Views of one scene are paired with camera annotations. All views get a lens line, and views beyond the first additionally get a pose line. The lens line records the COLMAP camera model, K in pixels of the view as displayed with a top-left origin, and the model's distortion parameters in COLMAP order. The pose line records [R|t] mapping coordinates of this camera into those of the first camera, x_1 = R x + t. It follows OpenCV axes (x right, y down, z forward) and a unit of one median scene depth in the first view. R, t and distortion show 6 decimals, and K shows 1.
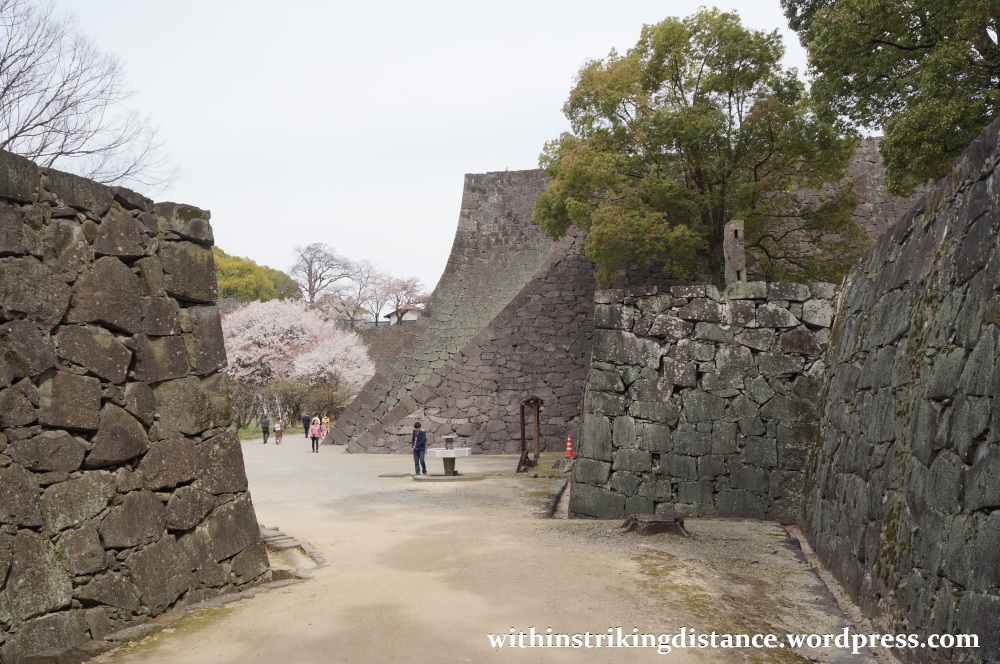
lens RADIAL K [[766.6, 0, 498.7], [0, 766.6, 337.1], [0, 0, 1]] dist [-0.028603, 0.010331]
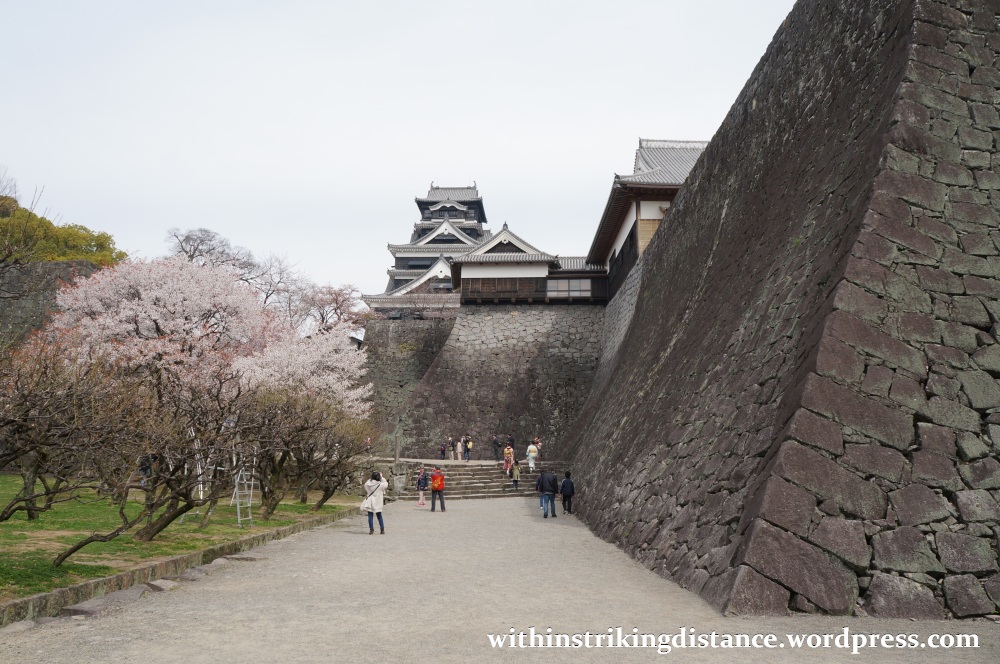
lens RADIAL K [[766.6, 0, 500.6], [0, 766.6, 333.2], [0, 0, 1]] dist [-0.028603, 0.010331]
pose [[0.974361, 0.063072, 0.215968, -0.302031], [-0.040943, 0.993581, -0.105452, 0.080244], [-0.221233, 0.093906, 0.970689, 0.717720]]
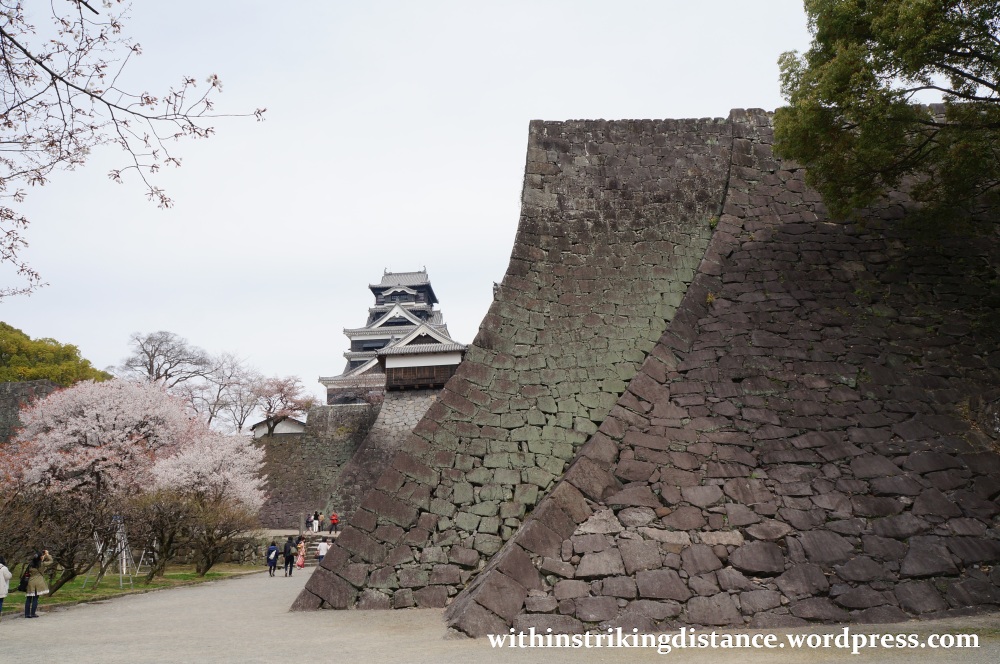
lens RADIAL K [[766.6, 0, 498.8], [0, 766.6, 335.2], [0, 0, 1]] dist [-0.028603, 0.010331]
pose [[0.974665, 0.035583, 0.220820, -0.193604], [0.005300, 0.983313, -0.181846, 0.058409], [-0.223606, 0.178410, 0.958212, 0.468775]]
